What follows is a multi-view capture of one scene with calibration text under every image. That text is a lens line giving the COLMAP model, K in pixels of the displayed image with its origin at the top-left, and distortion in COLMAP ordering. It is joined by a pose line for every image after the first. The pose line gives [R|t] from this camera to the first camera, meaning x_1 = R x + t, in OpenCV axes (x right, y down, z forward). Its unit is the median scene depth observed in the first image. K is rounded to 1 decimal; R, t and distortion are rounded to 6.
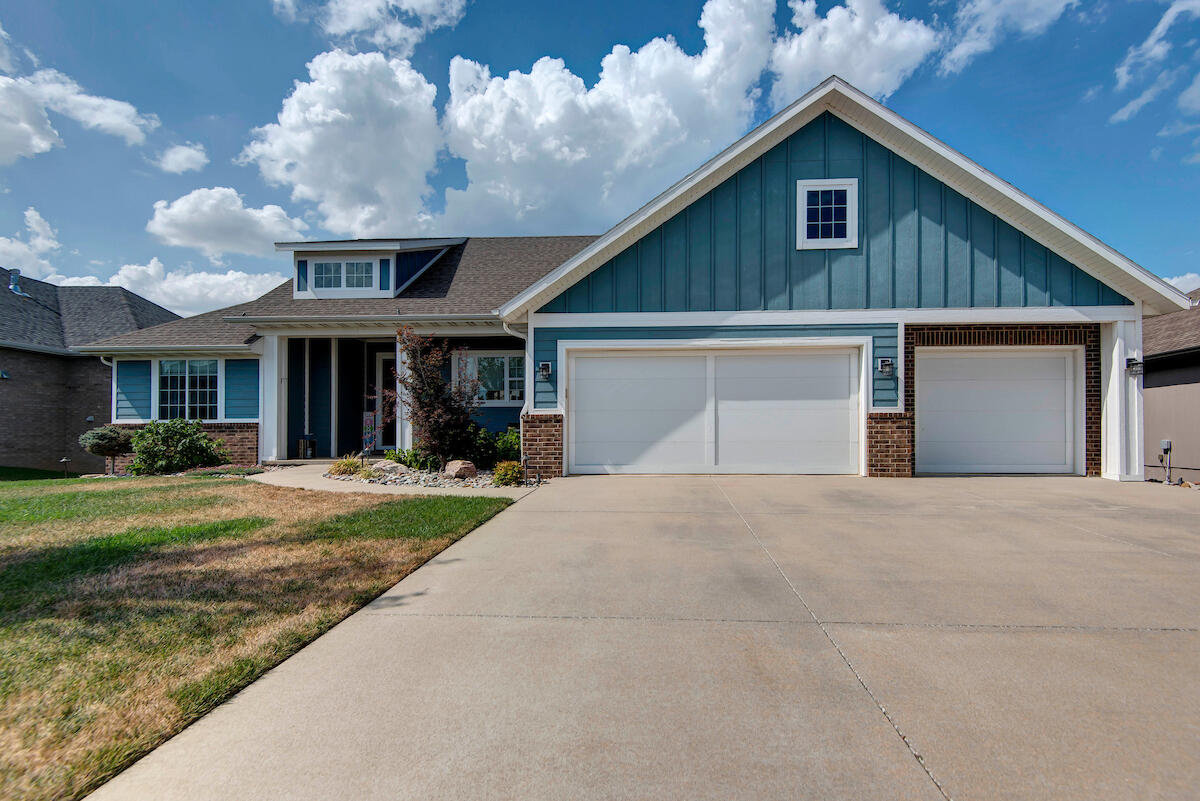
lens RADIAL K [[556.7, 0, 591.4], [0, 556.7, 422.2], [0, 0, 1]] dist [-0.000163, -0.000113]
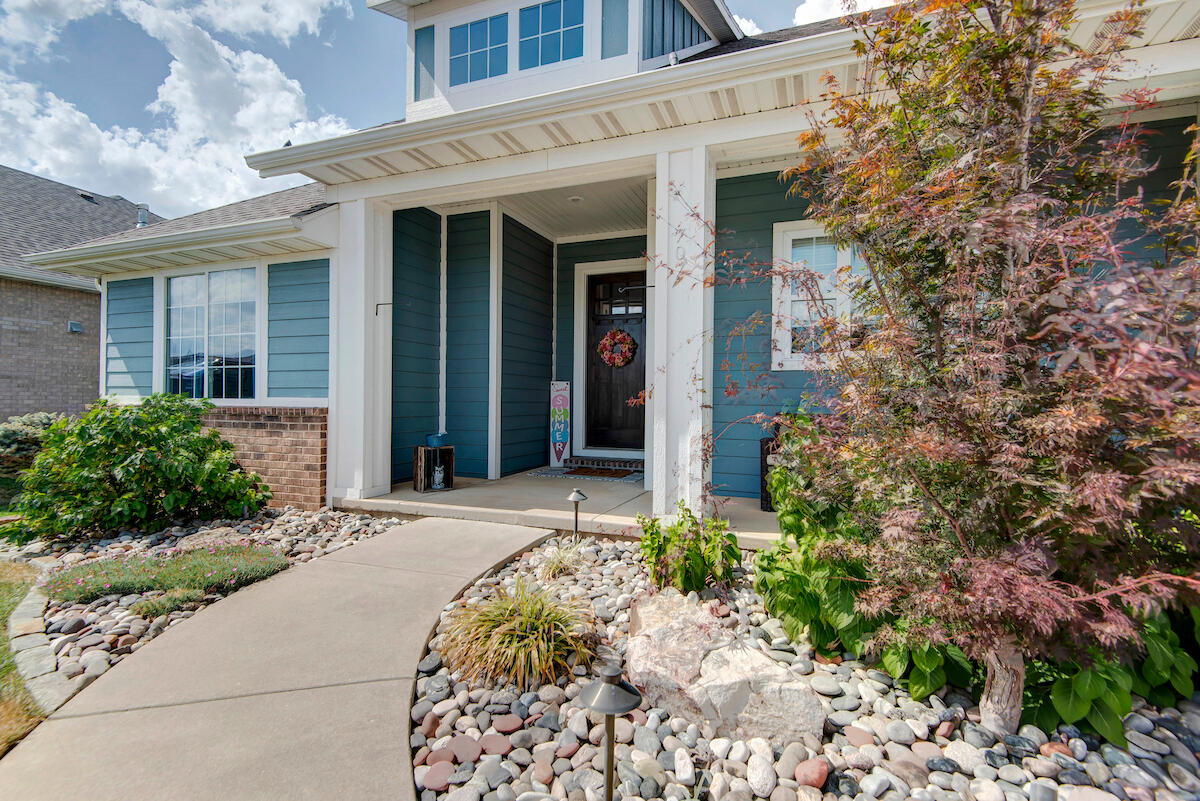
lens RADIAL K [[556.7, 0, 600.8], [0, 556.7, 396.6], [0, 0, 1]] dist [-0.000163, -0.000113]
pose [[0.958359, 0.012657, -0.285286, -0.273858], [-0.009483, 0.999877, 0.012505, -0.014777], [0.285409, -0.009279, 0.958361, 0.646889]]
